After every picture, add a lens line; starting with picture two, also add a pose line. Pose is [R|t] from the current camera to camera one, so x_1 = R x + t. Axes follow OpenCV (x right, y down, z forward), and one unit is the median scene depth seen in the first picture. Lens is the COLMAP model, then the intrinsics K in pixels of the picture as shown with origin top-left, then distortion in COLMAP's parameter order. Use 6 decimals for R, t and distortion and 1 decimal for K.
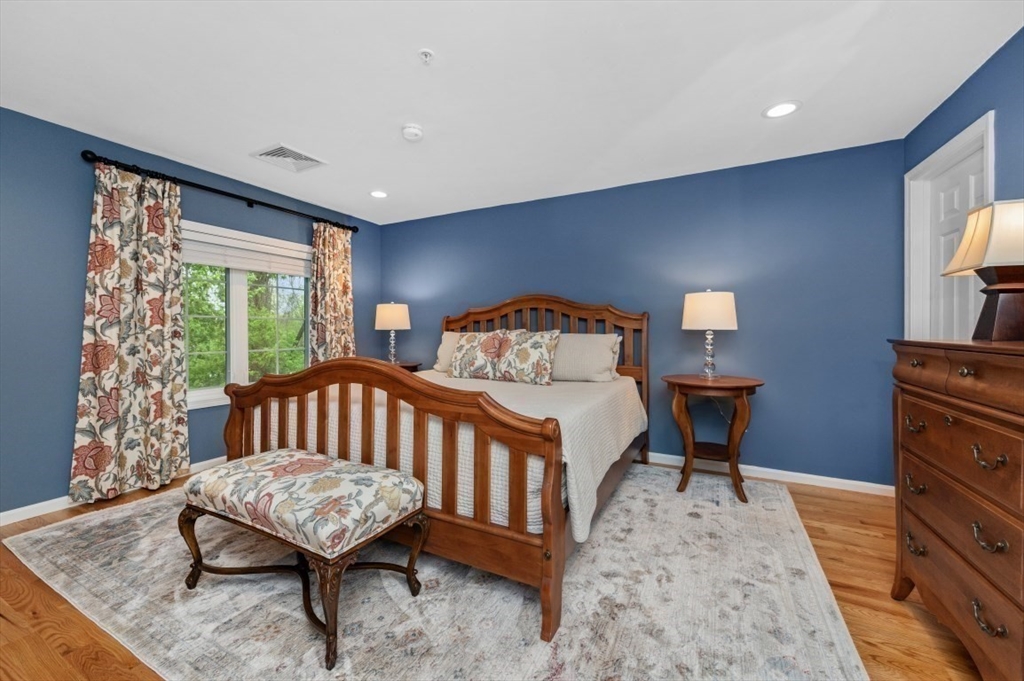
lens RADIAL K [[399.7, 0, 508.2], [0, 399.7, 333.0], [0, 0, 1]] dist [-0.001589, 0.000129]
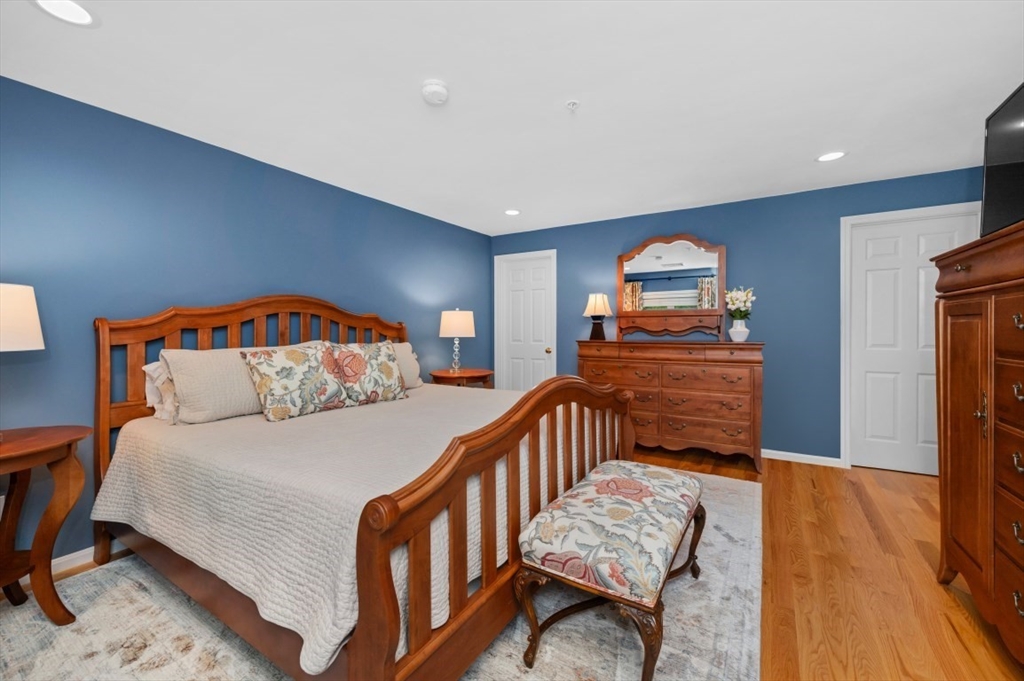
lens RADIAL K [[399.7, 0, 508.2], [0, 399.7, 333.0], [0, 0, 1]] dist [-0.001589, 0.000129]
pose [[0.099232, -0.013487, 0.994973, -0.826233], [0.006124, 0.999897, 0.012943, -0.037304], [-0.995045, 0.004809, 0.099304, 0.638463]]
